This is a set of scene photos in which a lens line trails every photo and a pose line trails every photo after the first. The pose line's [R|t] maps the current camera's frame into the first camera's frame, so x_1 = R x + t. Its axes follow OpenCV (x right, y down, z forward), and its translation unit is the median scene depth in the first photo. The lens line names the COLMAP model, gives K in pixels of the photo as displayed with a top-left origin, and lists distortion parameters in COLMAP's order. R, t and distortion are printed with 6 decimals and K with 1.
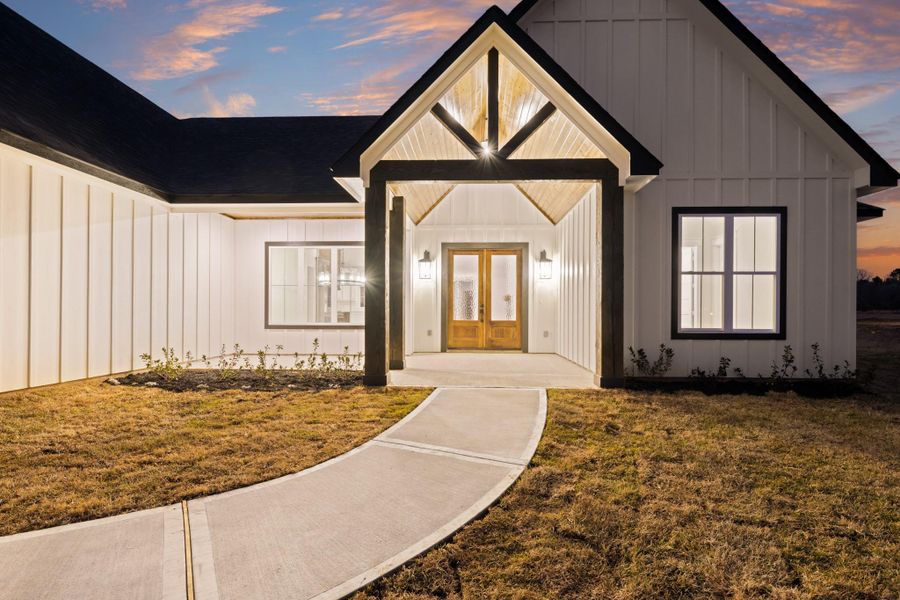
lens RADIAL K [[424.1, 0, 454.2], [0, 424.1, 307.8], [0, 0, 1]] dist [0.006380, 0.000177]
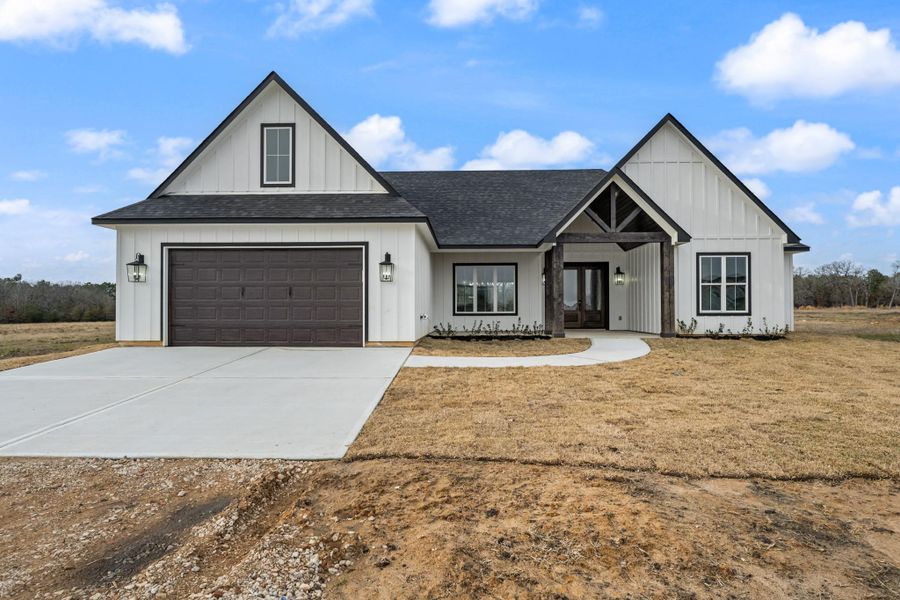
lens RADIAL K [[484.1, 0, 453.6], [0, 484.1, 301.2], [0, 0, 1]] dist [0.003598, -0.002941]
pose [[0.999962, -0.006539, 0.005828, -0.697961], [0.006601, 0.999920, -0.010776, 0.019764], [-0.005757, 0.010814, 0.999925, -1.378345]]
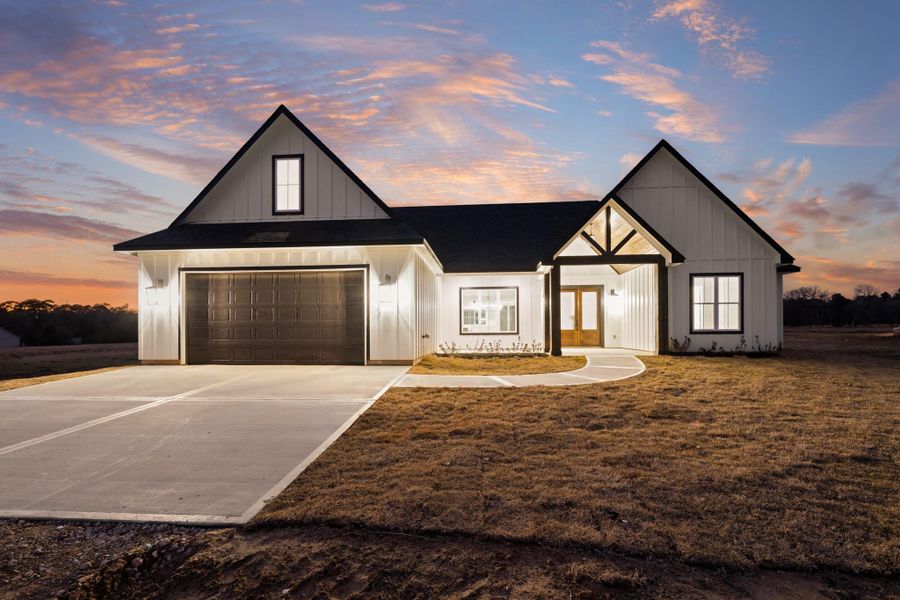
lens RADIAL K [[399.3, 0, 452.9], [0, 399.3, 329.2], [0, 0, 1]] dist [-0.000022, 0.000250]
pose [[0.998932, -0.011449, -0.044757, -0.611797], [0.011638, 0.999924, 0.003955, 0.026216], [0.044708, -0.004471, 0.998990, -1.103444]]
